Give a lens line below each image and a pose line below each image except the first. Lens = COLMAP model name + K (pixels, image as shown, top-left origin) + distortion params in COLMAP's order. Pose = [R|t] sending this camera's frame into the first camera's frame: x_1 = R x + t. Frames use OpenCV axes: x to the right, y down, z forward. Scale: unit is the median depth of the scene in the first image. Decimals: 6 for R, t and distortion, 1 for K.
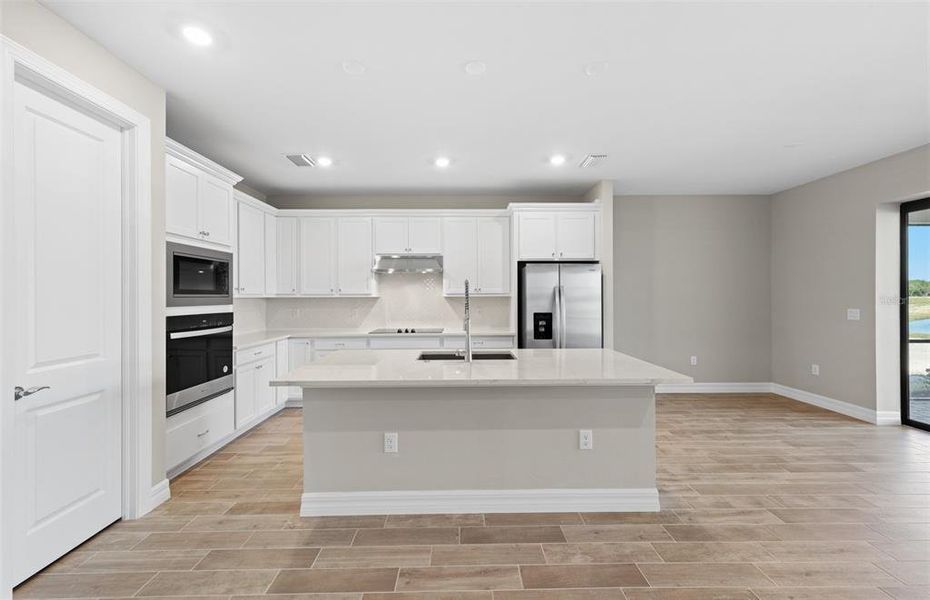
lens RADIAL K [[358.9, 0, 462.6], [0, 358.9, 296.4], [0, 0, 1]] dist [0.008136, -0.000026]
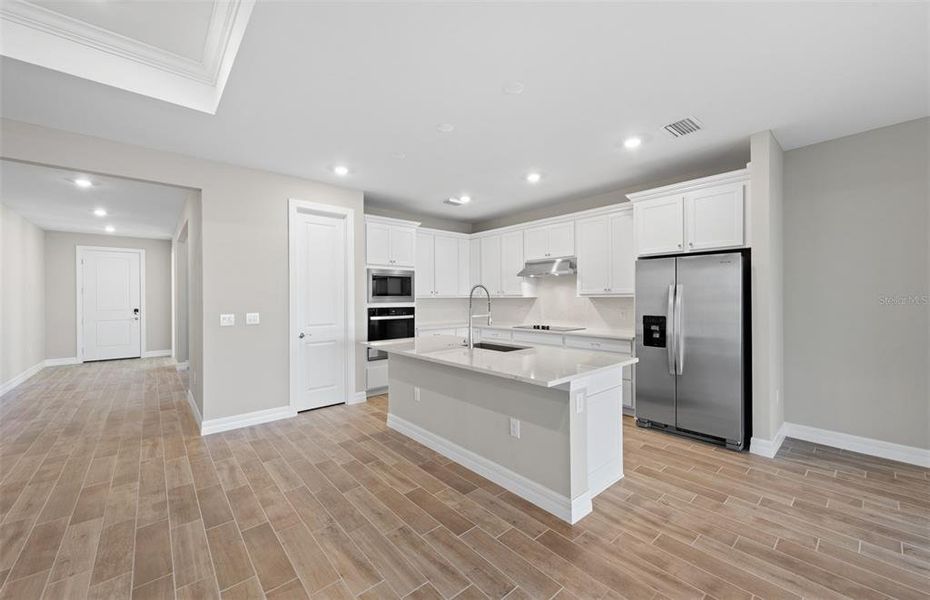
lens RADIAL K [[356.7, 0, 465.0], [0, 356.7, 300.0], [0, 0, 1]] dist [0.007954, -0.000092]
pose [[0.649715, 0.005885, -0.760155, 0.758530], [0.002780, 0.999945, 0.010117, -0.003255], [0.760173, -0.008687, 0.649663, 0.126771]]
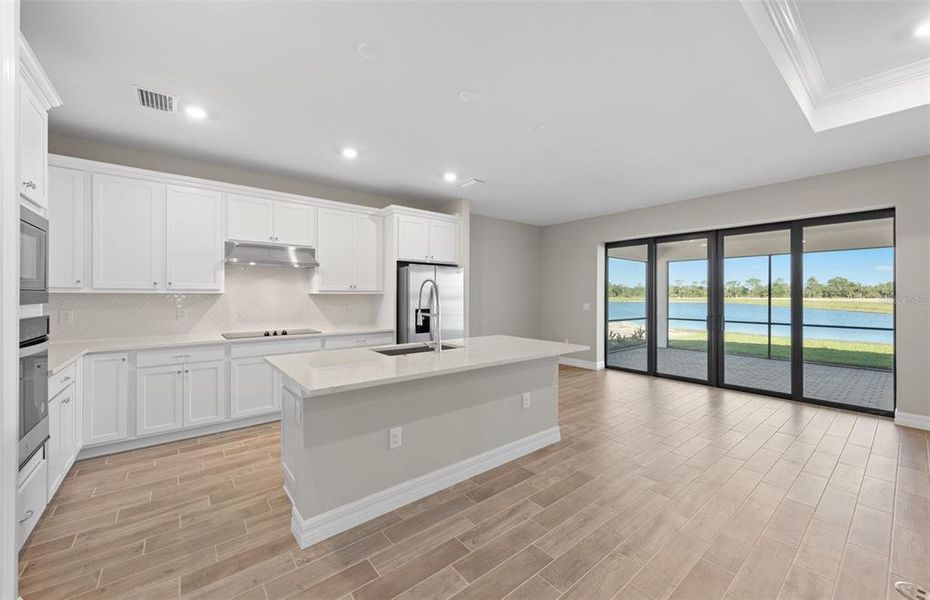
lens RADIAL K [[358.9, 0, 462.6], [0, 358.9, 296.4], [0, 0, 1]] dist [0.008136, -0.000026]
pose [[0.785596, 0.004646, 0.618722, -0.476989], [-0.005889, 0.999983, -0.000032, 0.007675], [-0.618711, -0.003619, 0.785610, 0.067737]]
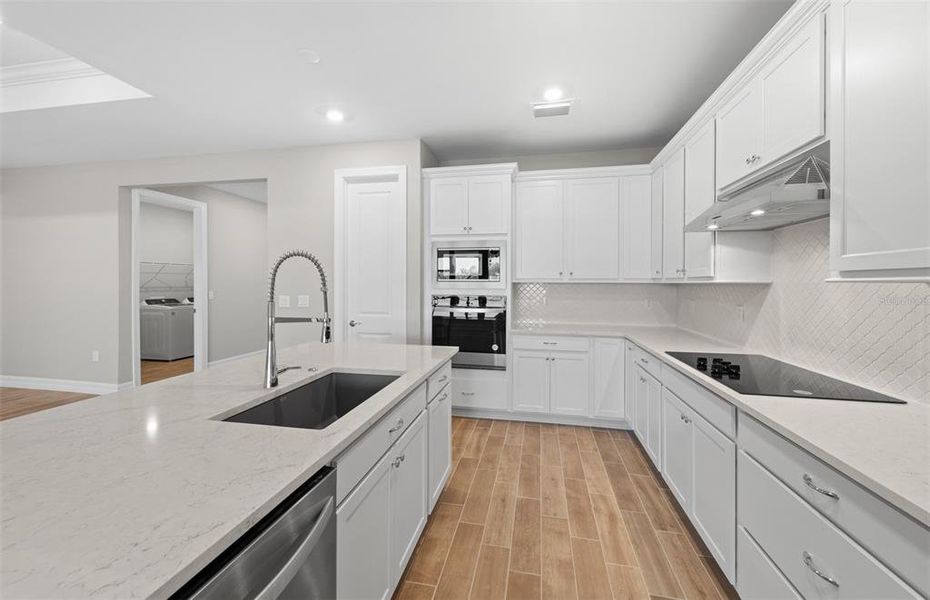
lens RADIAL K [[359.5, 0, 470.6], [0, 359.5, 285.4], [0, 0, 1]] dist [0.001848, 0.000057]
pose [[-0.200253, 0.008306, -0.979709, 0.419642], [-0.004359, 0.999947, 0.009369, 0.003729], [0.979734, 0.006147, -0.200206, 1.136335]]
